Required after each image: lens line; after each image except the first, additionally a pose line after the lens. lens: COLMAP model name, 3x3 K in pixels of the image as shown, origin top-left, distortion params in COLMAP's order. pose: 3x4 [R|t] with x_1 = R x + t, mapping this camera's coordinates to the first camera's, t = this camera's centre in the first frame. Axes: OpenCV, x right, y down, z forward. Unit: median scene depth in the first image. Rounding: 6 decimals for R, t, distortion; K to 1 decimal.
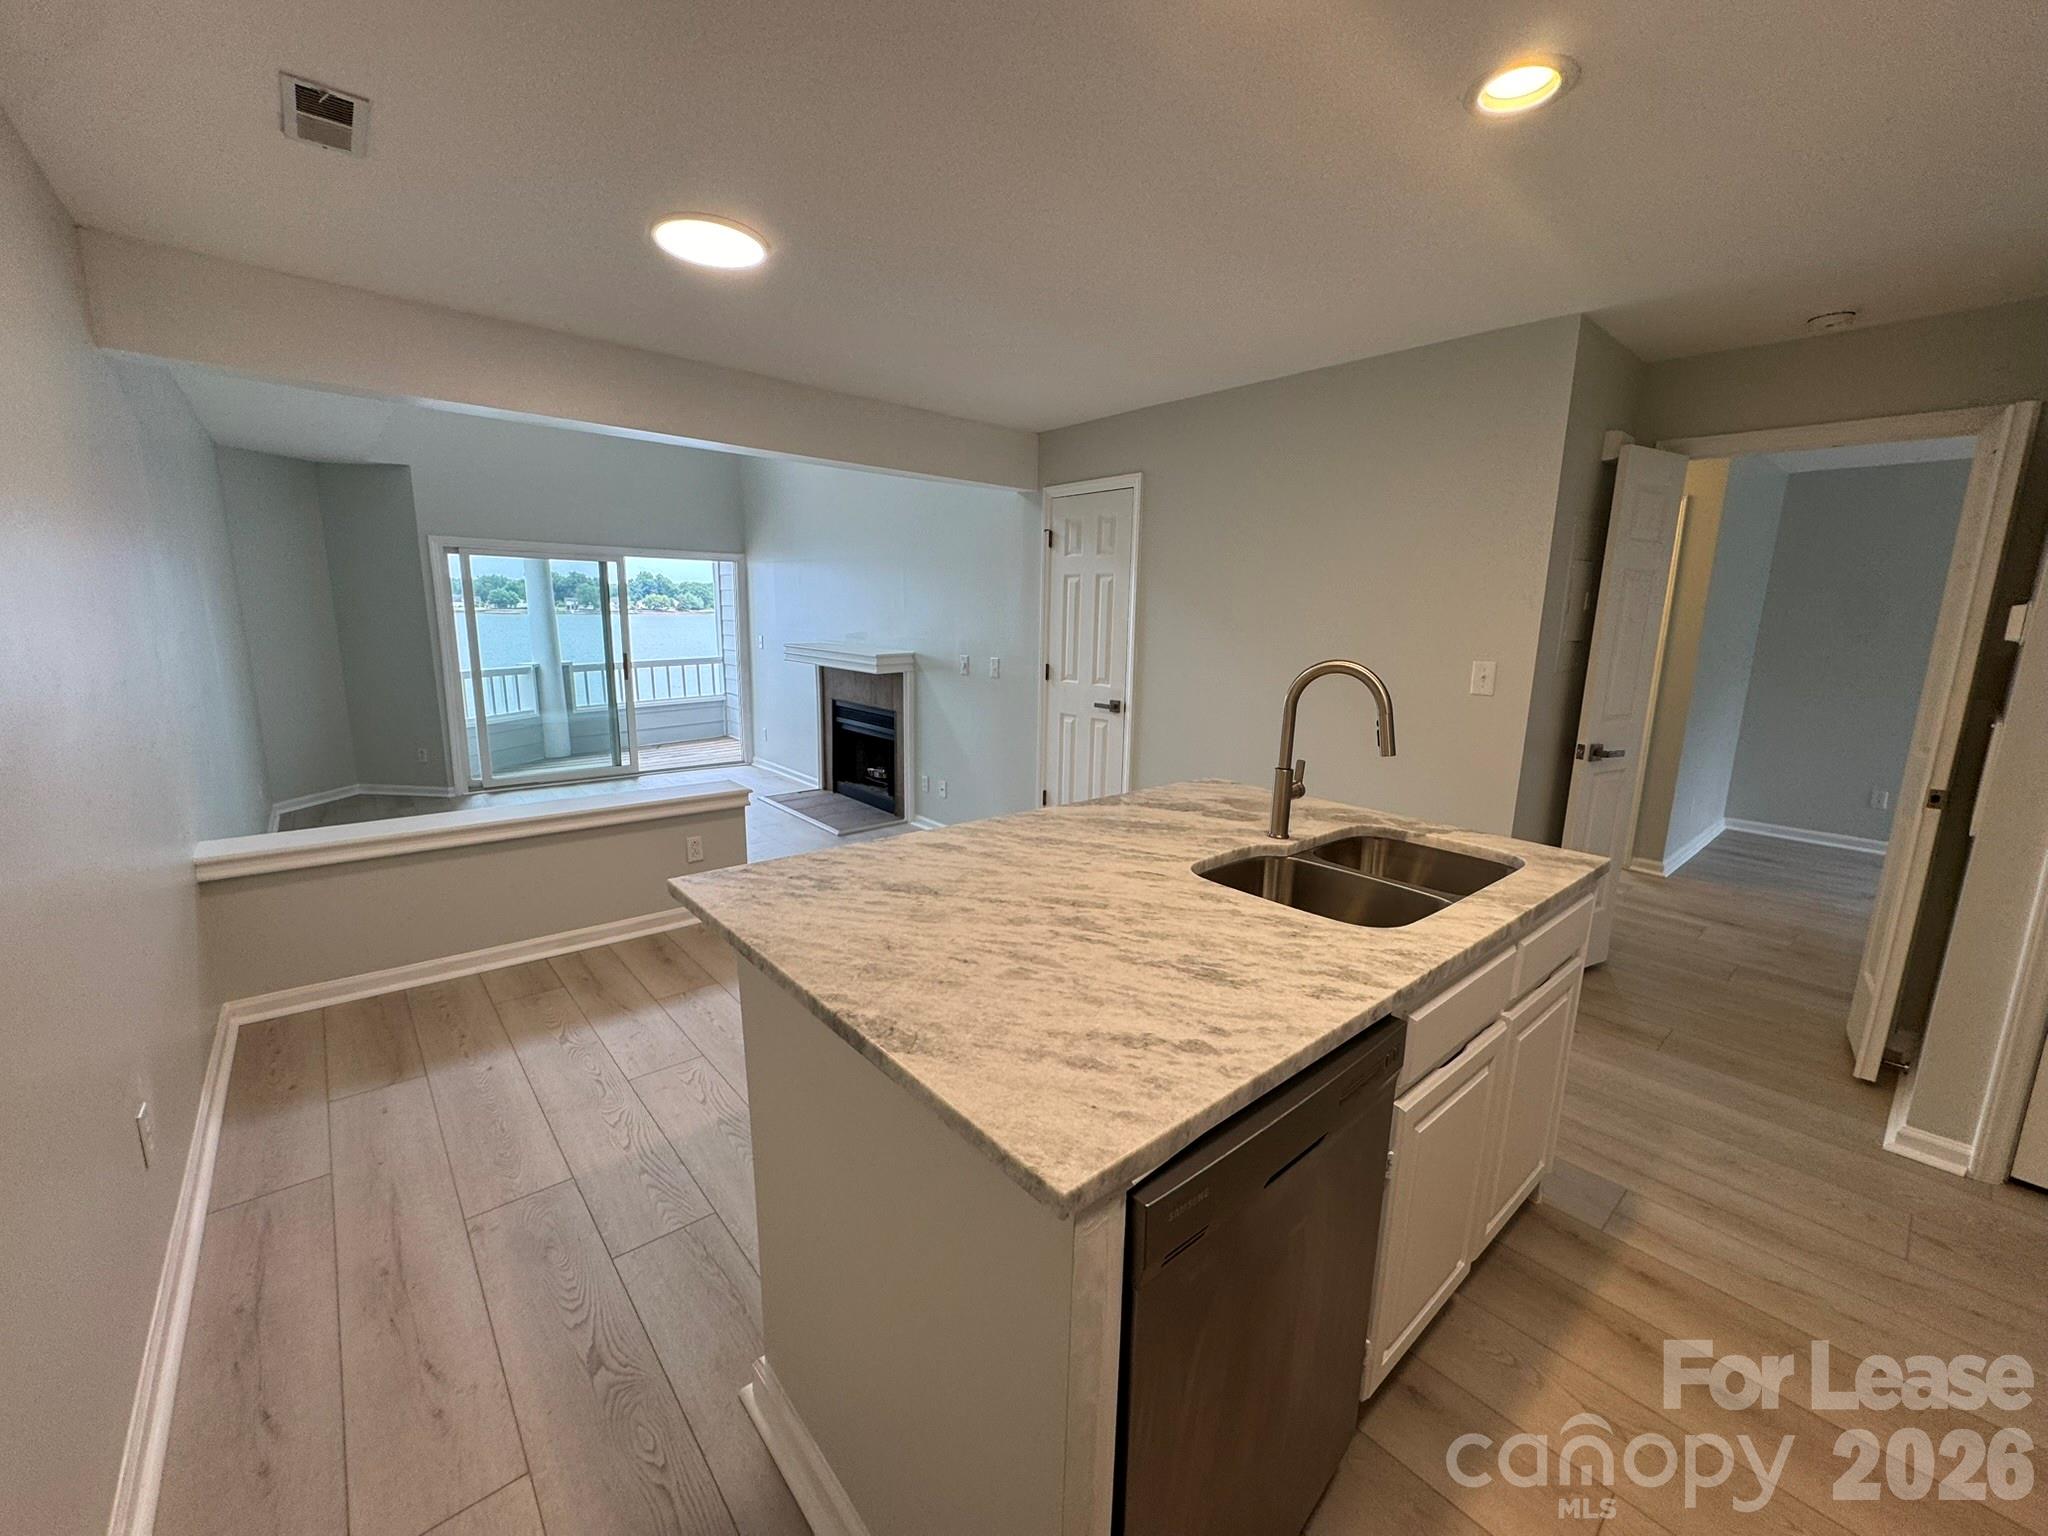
lens RADIAL K [[815.1, 0, 1027.8], [0, 815.1, 760.4], [0, 0, 1]] dist [0.003561, 0.002013]
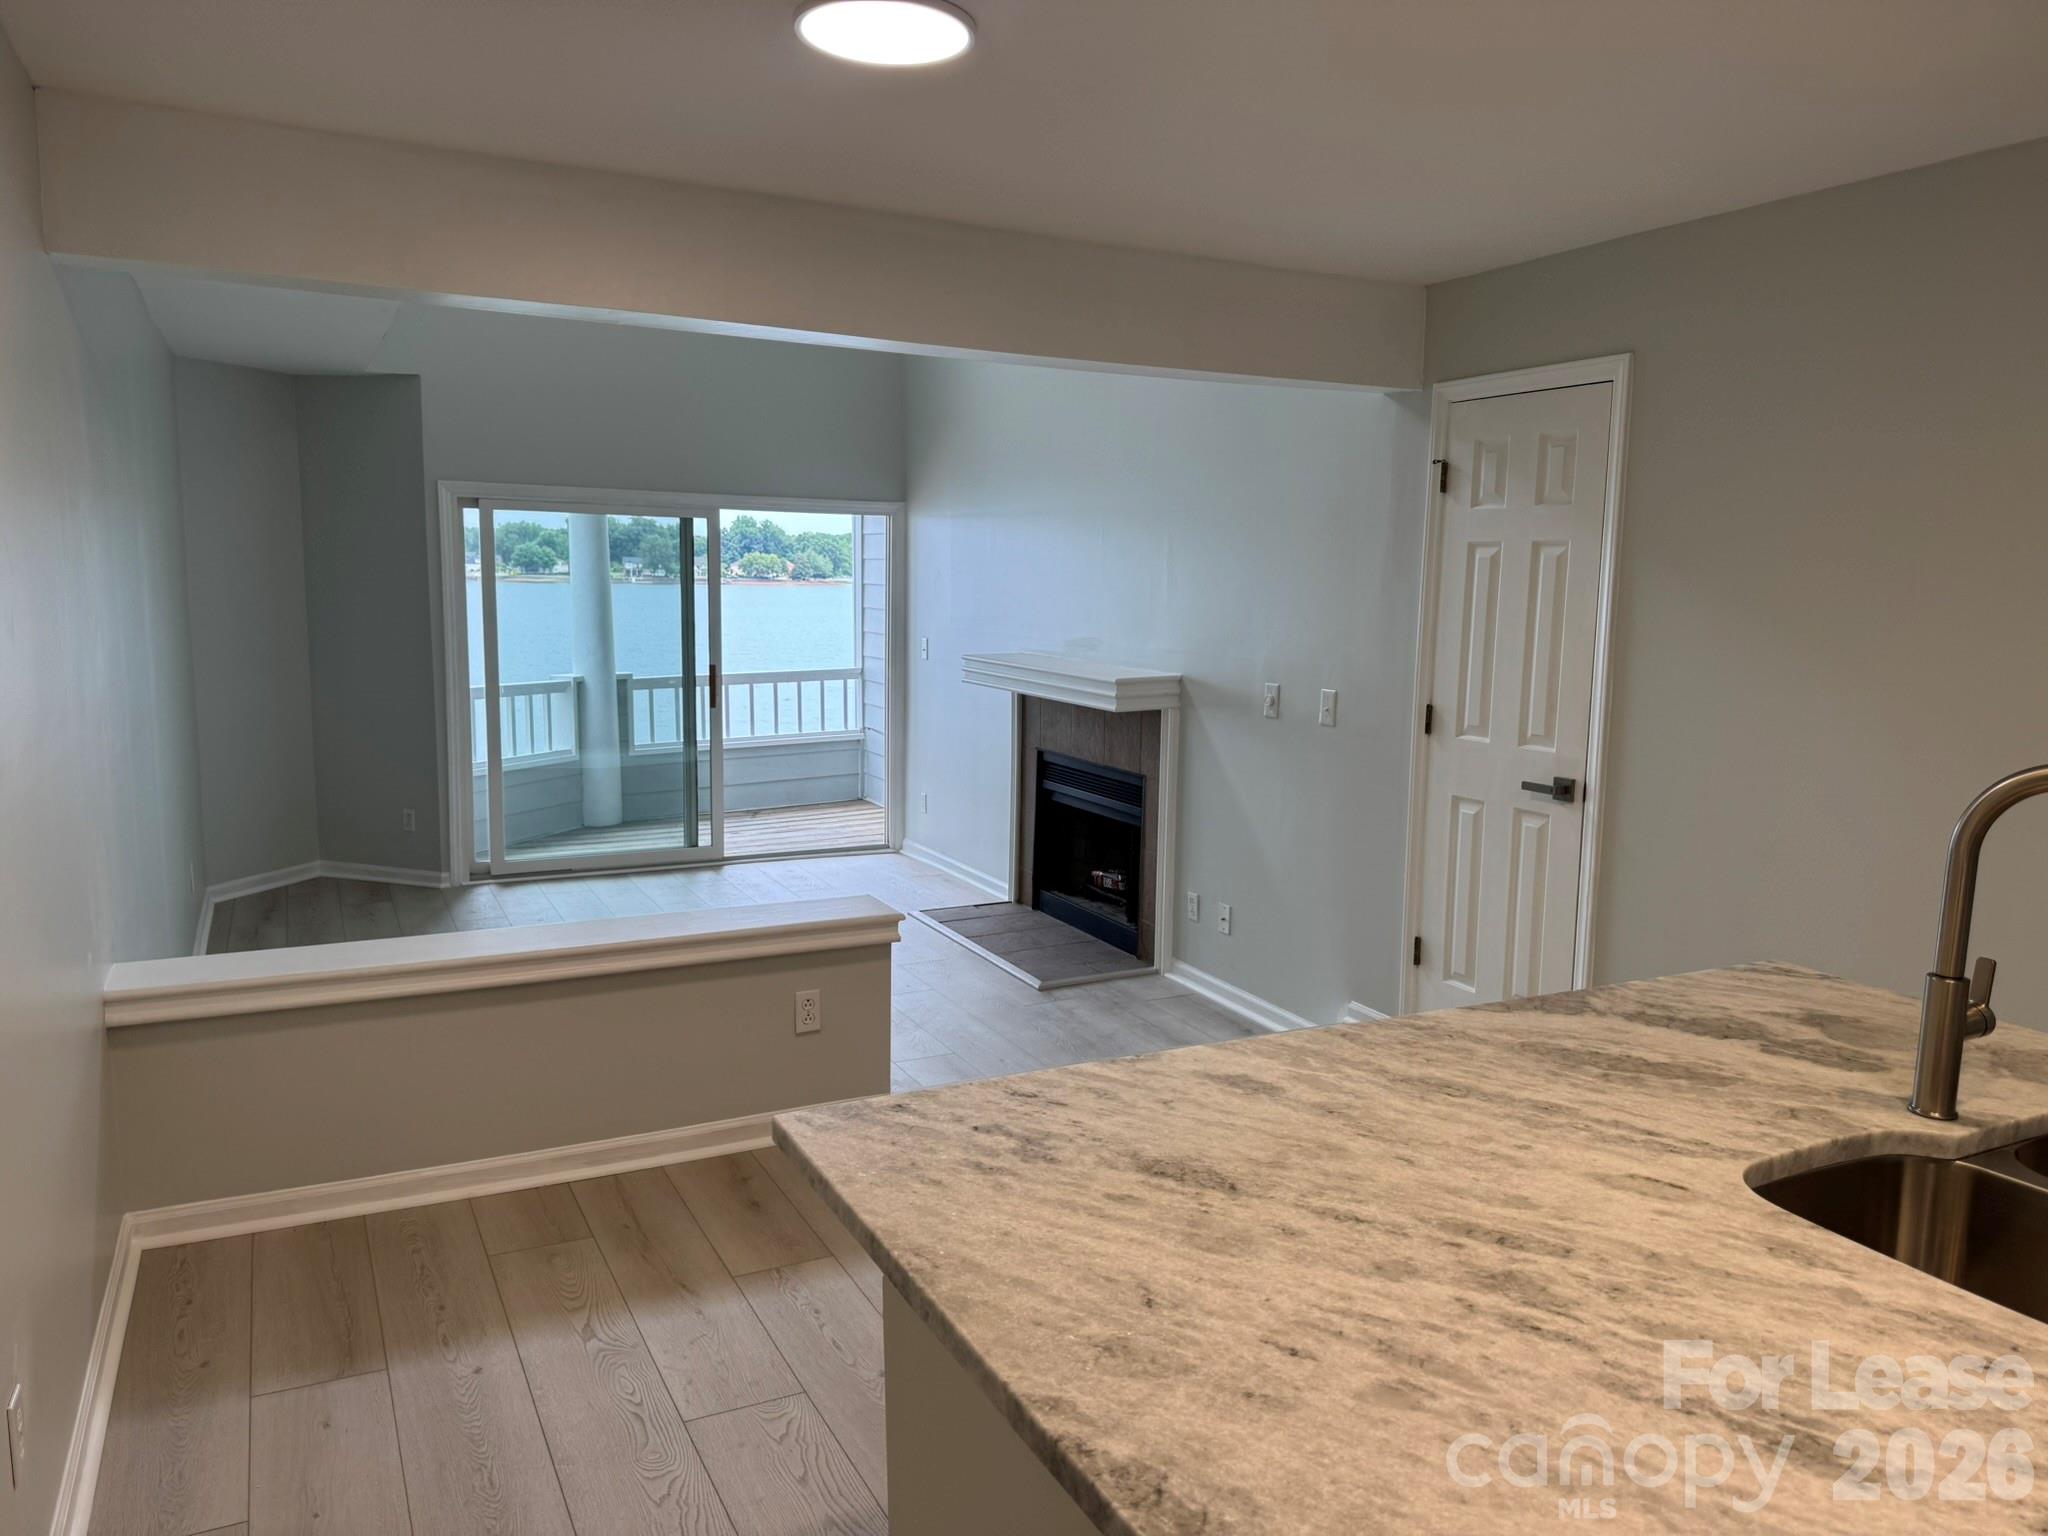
lens RADIAL K [[1444.2, 0, 1031.7], [0, 1444.2, 764.9], [0, 0, 1]] dist [0.066970, -0.077070]
pose [[0.972230, 0.029440, -0.232167, -0.012941], [-0.041742, 0.997962, -0.048255, -0.031884], [0.230274, 0.056607, 0.971478, 0.007200]]
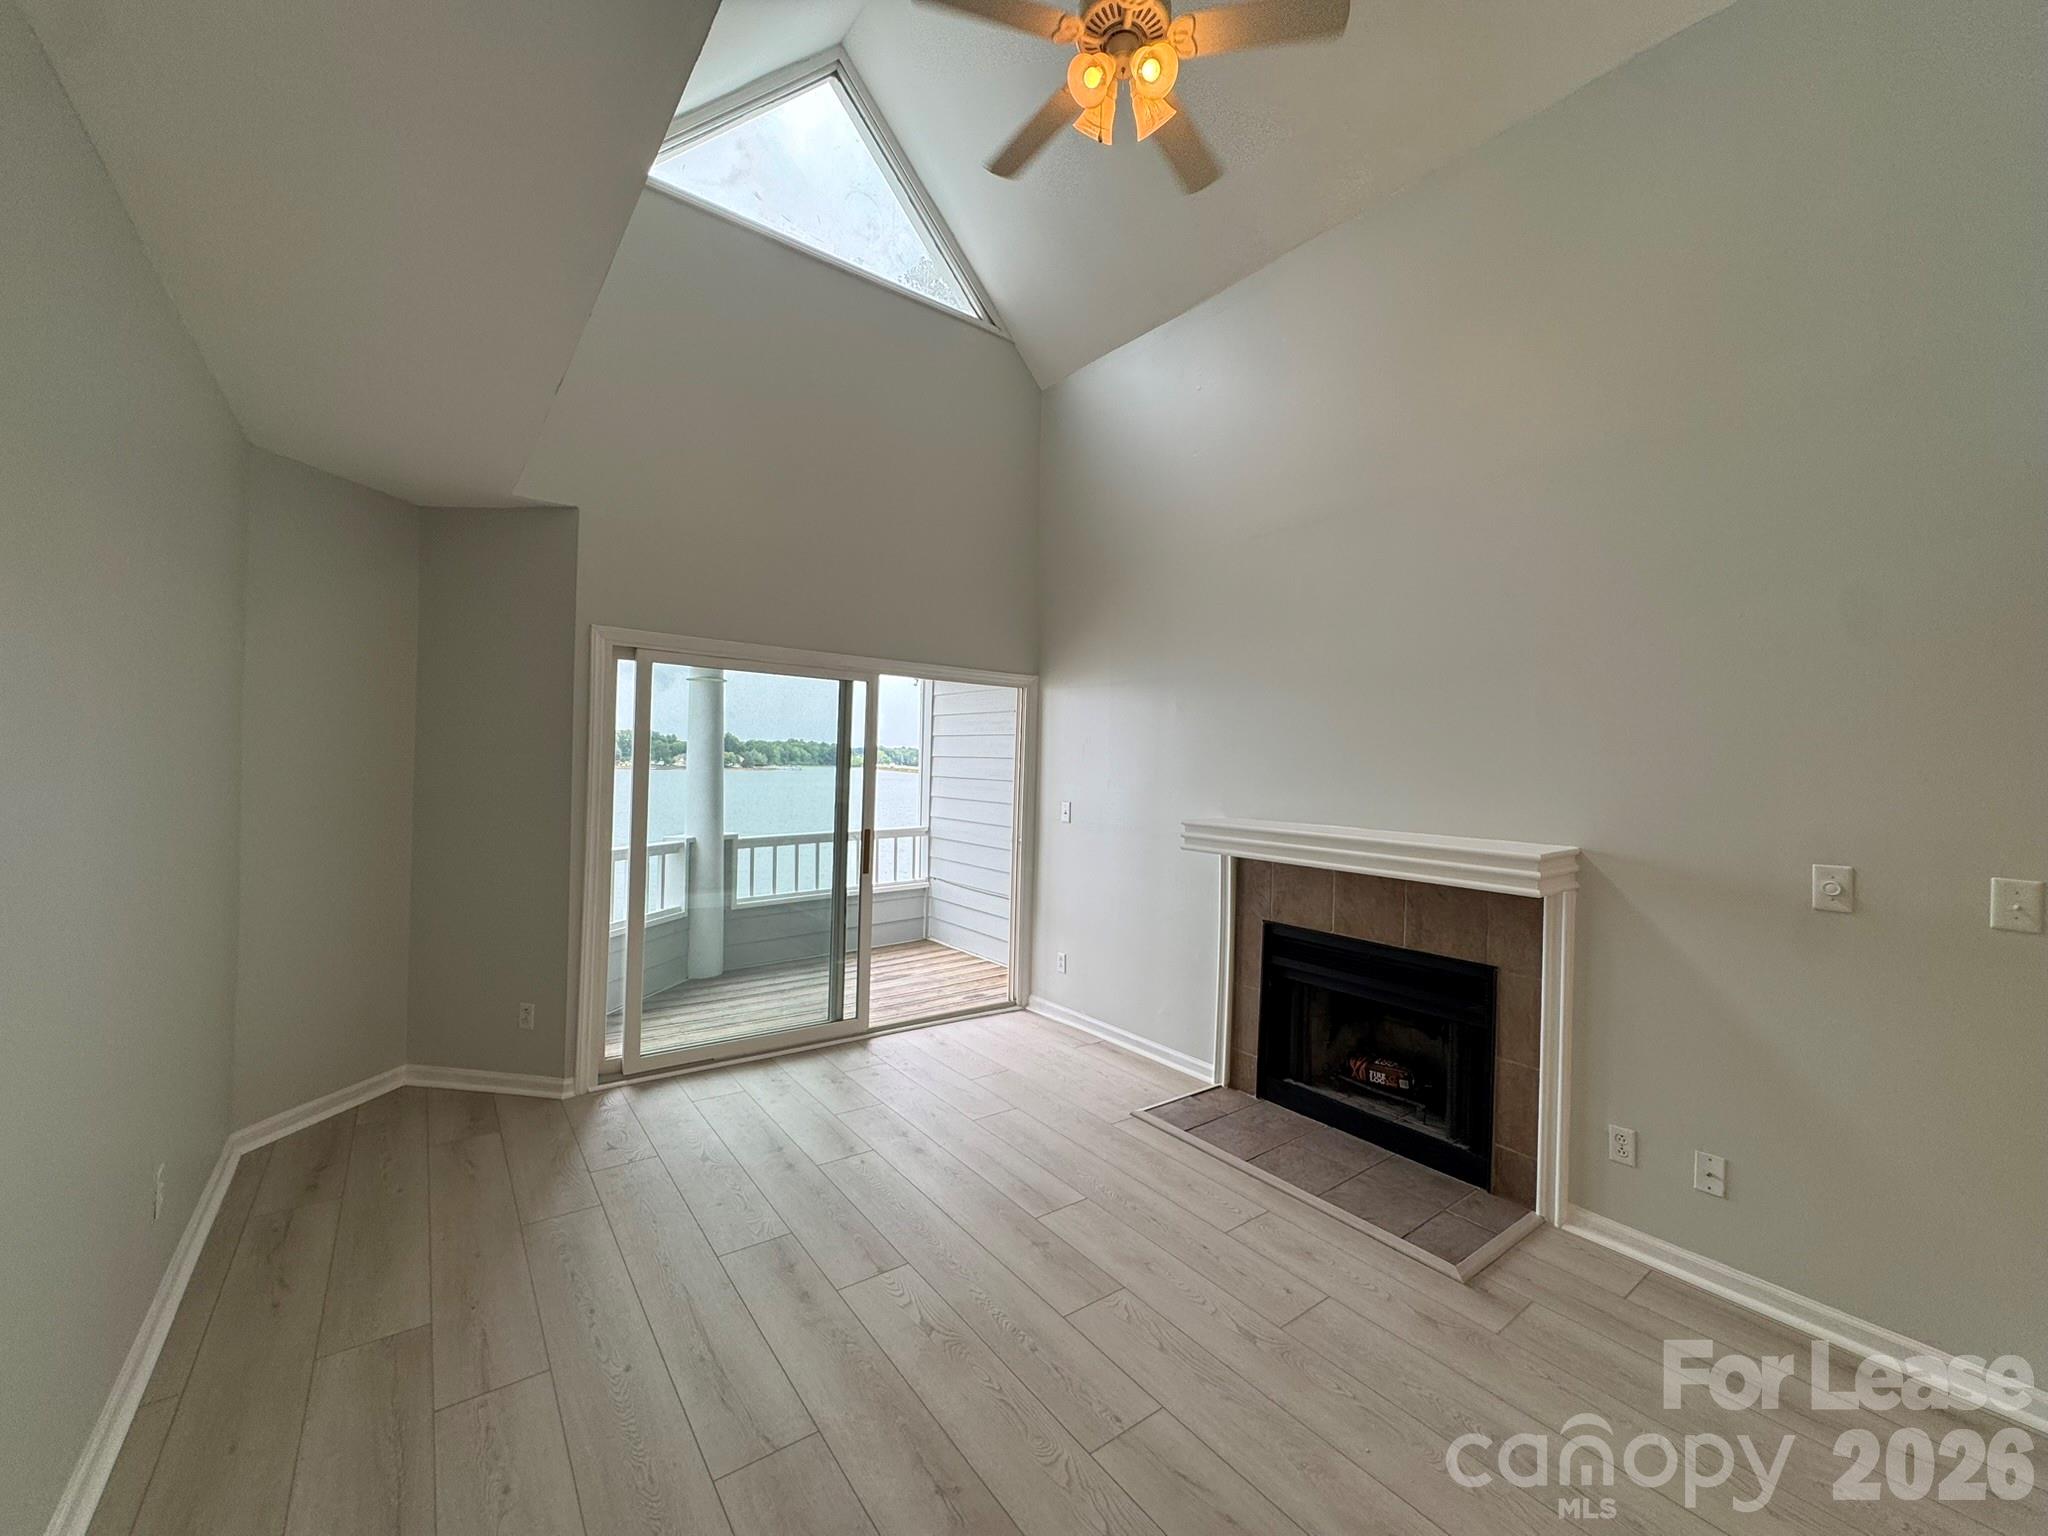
lens RADIAL K [[815.1, 0, 1027.7], [0, 815.1, 763.5], [0, 0, 1]] dist [0.003561, 0.002013]
pose [[0.998185, 0.008820, -0.059565, -0.802382], [-0.019857, 0.982094, -0.187343, -0.162124], [0.056846, 0.188186, 0.980487, 0.965884]]
